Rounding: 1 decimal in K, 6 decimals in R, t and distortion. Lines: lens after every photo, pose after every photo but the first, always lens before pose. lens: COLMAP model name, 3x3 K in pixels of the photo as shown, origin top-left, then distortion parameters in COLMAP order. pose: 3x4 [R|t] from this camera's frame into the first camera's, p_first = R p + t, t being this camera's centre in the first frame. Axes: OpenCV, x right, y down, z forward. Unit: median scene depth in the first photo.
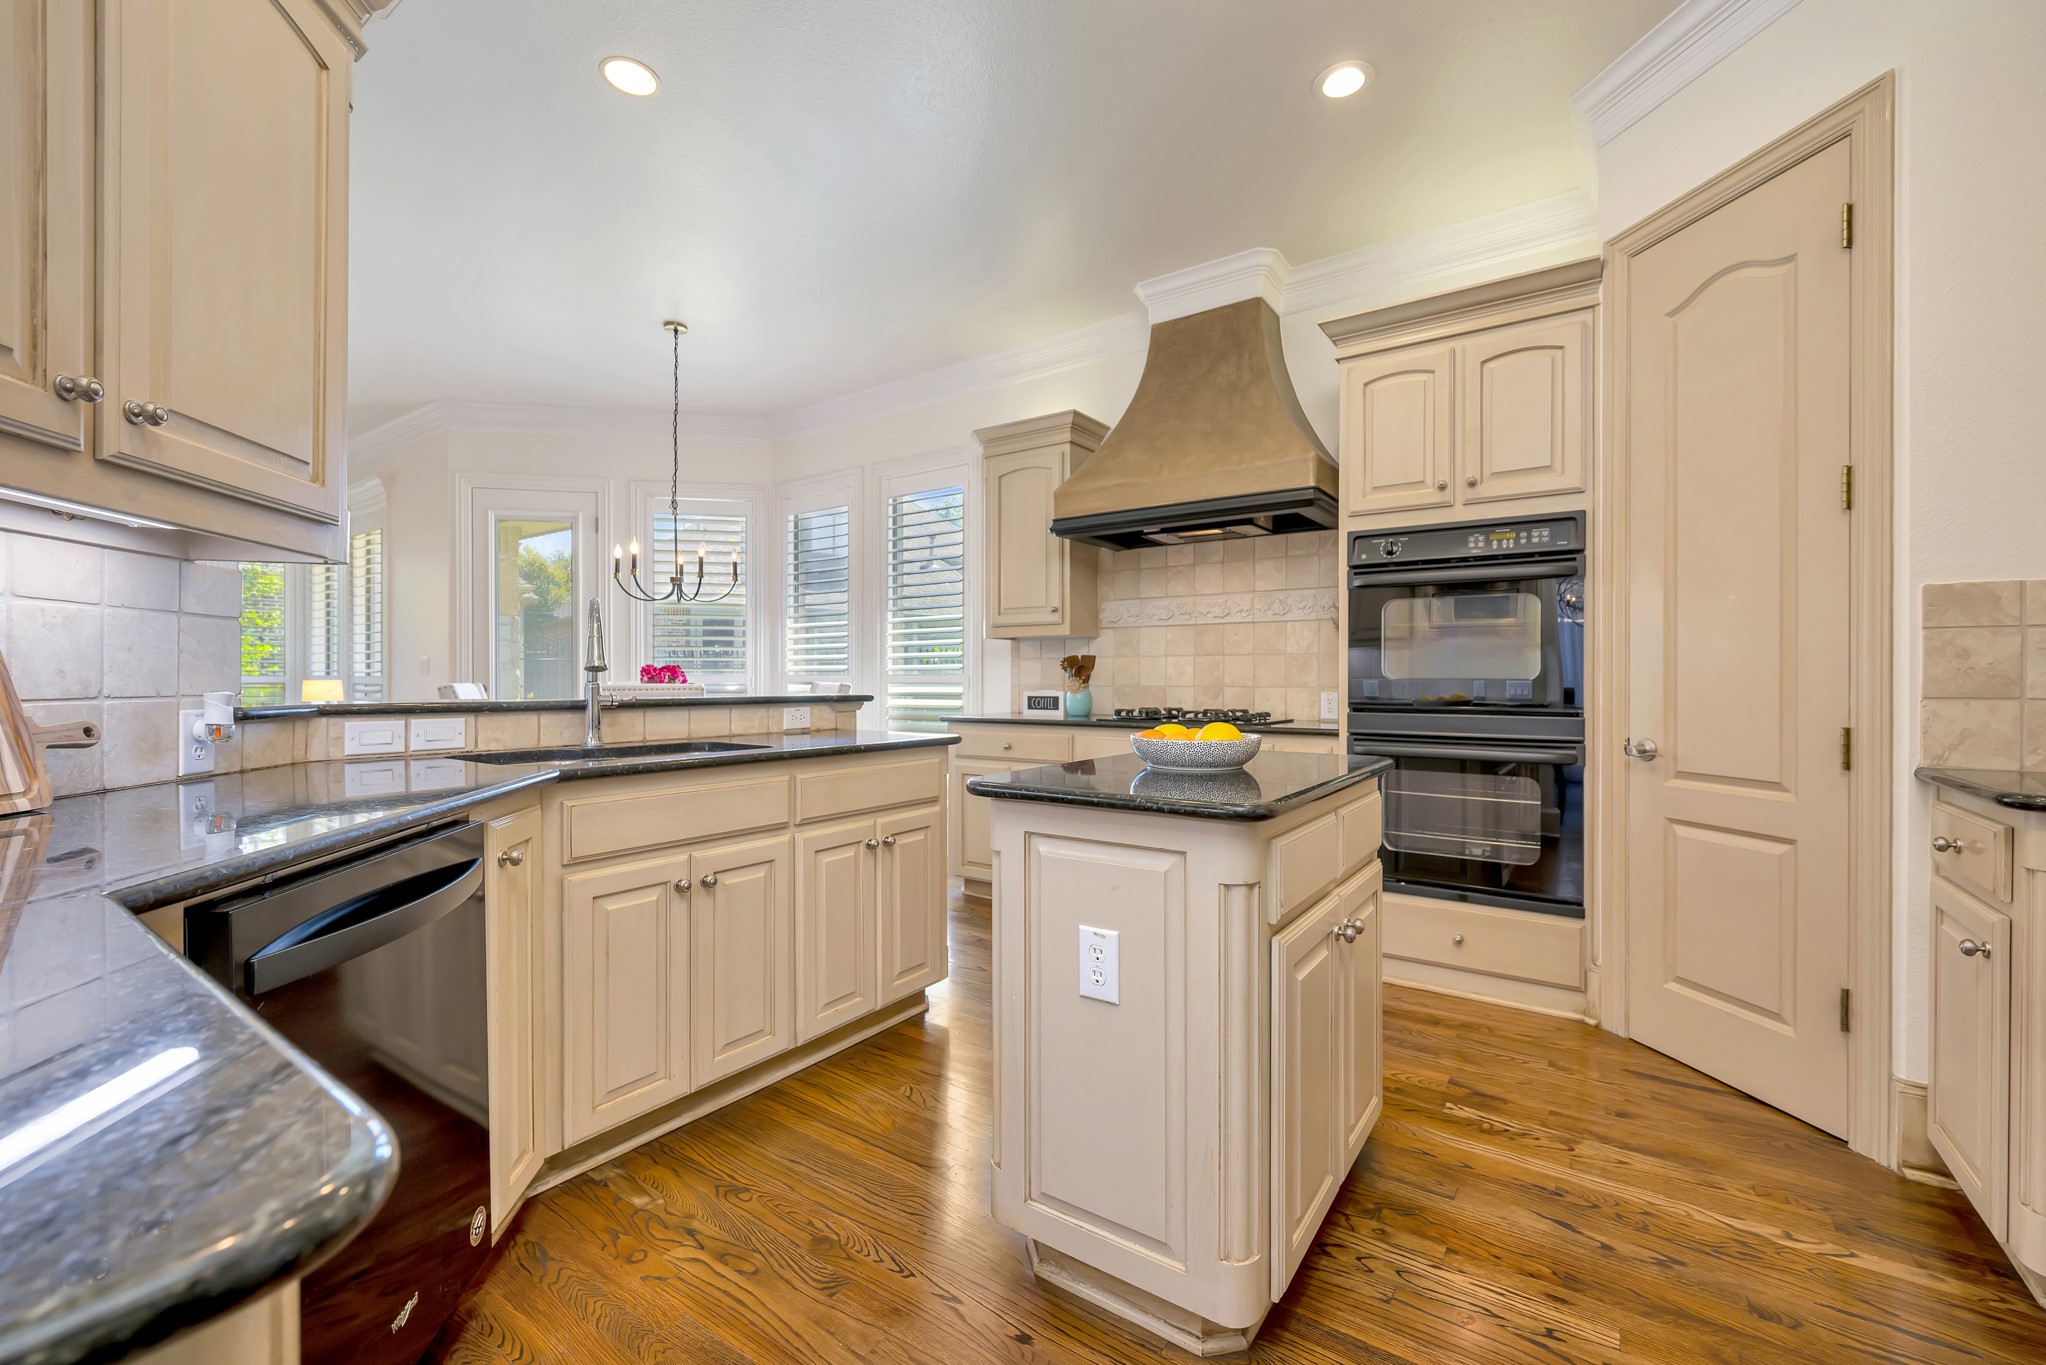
lens RADIAL K [[822.5, 0, 1065.6], [0, 822.5, 691.3], [0, 0, 1]] dist [-0.000716, -0.000724]
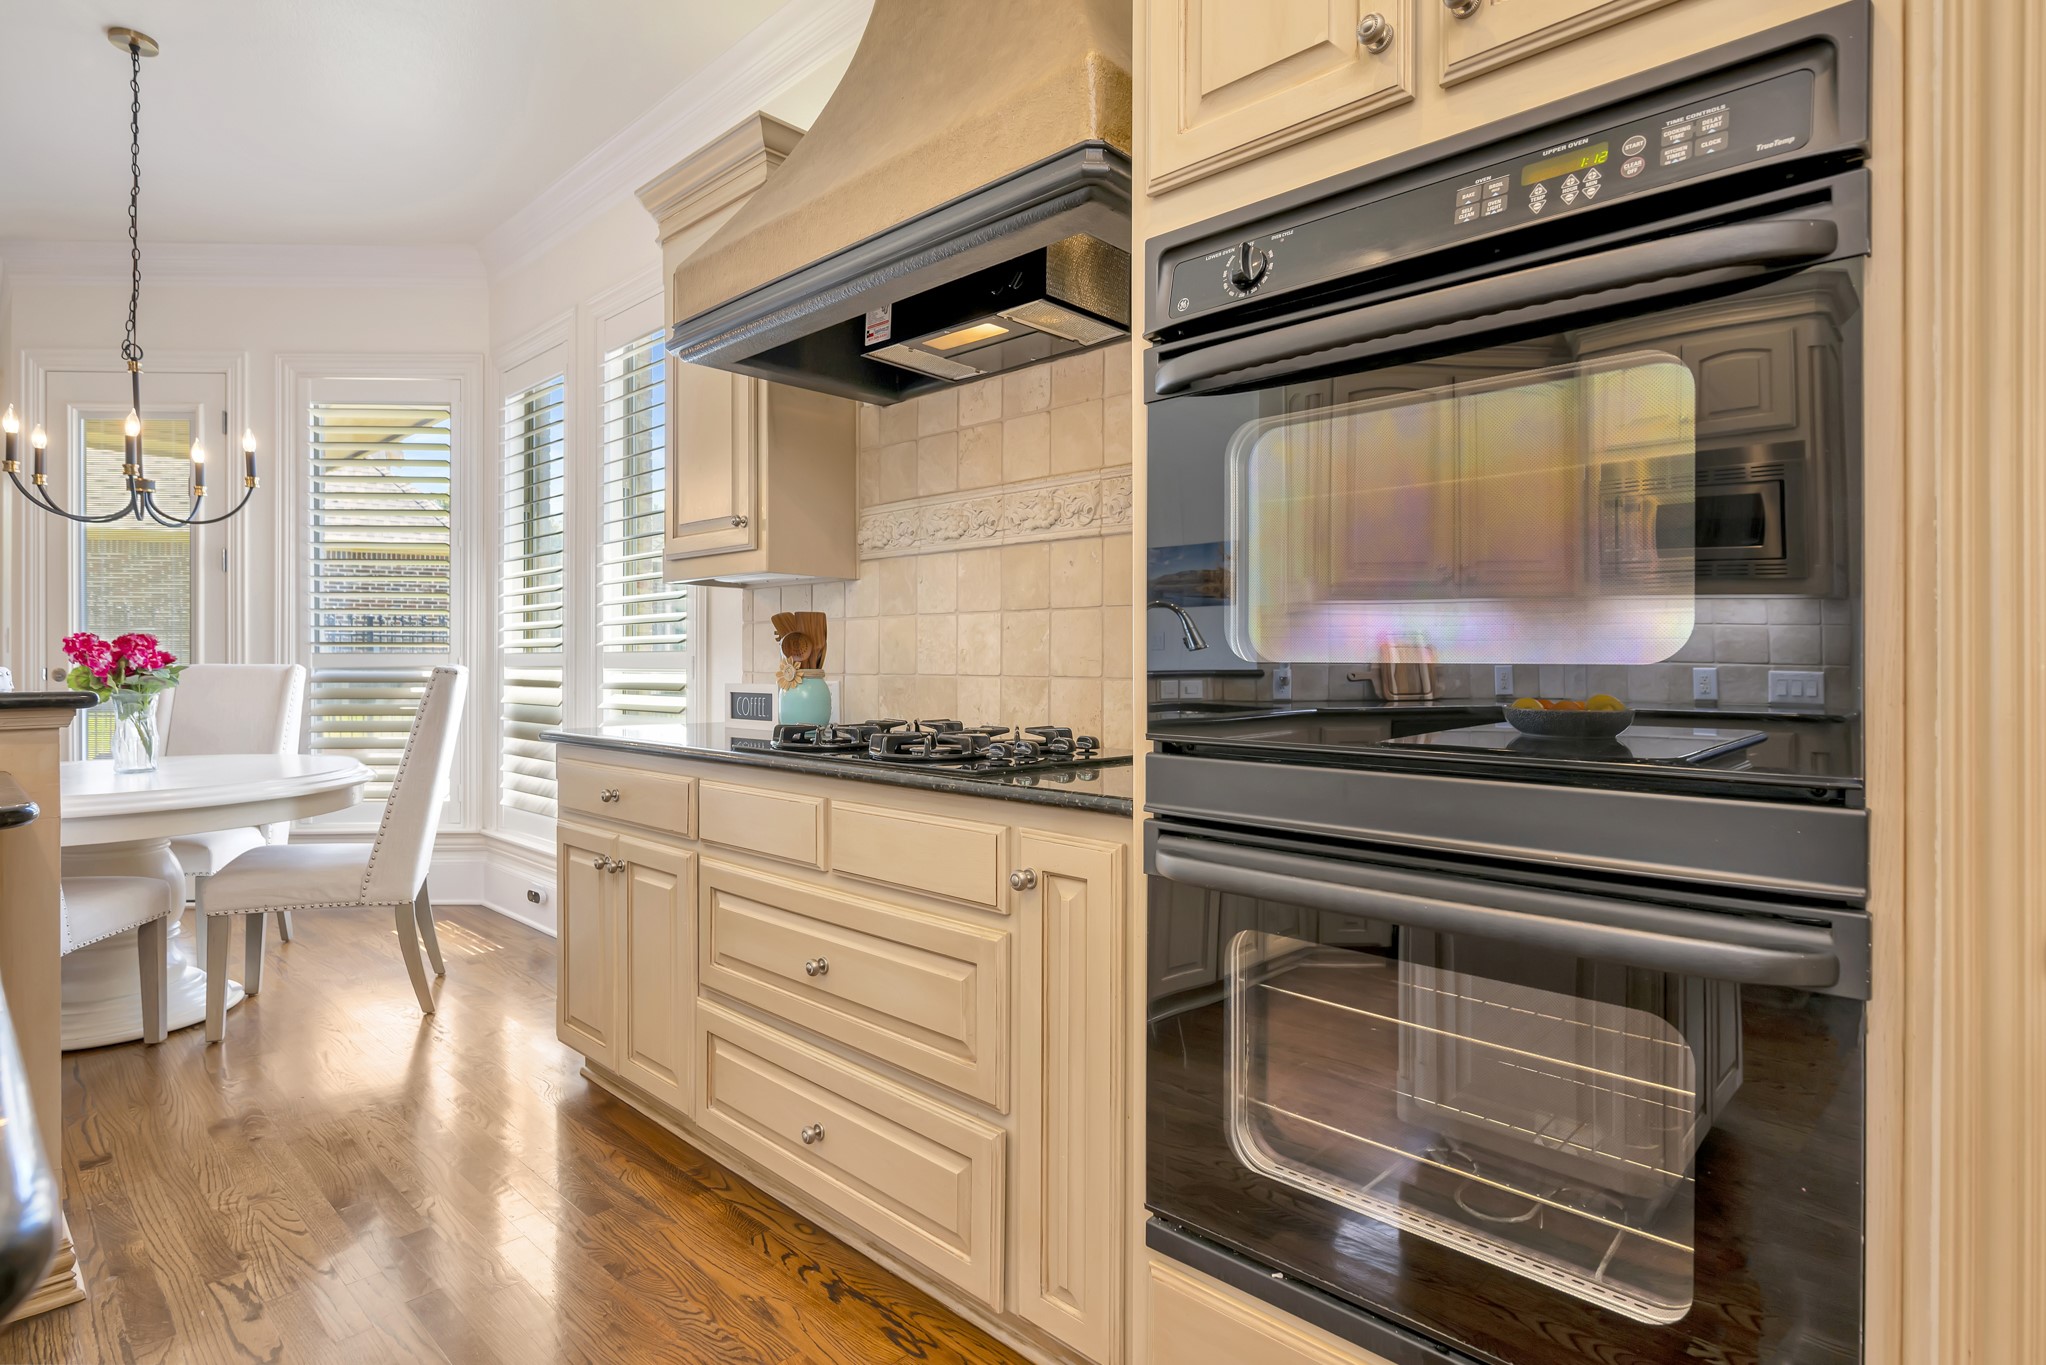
lens RADIAL K [[1063.4, 0, 1019.4], [0, 1063.4, 670.7], [0, 0, 1]] dist [0.000352, -0.000895]
pose [[0.986016, 0.004588, -0.166590, 0.360958], [-0.005919, 0.999954, -0.007494, -0.005770], [0.166548, 0.008375, 0.985998, 0.533892]]
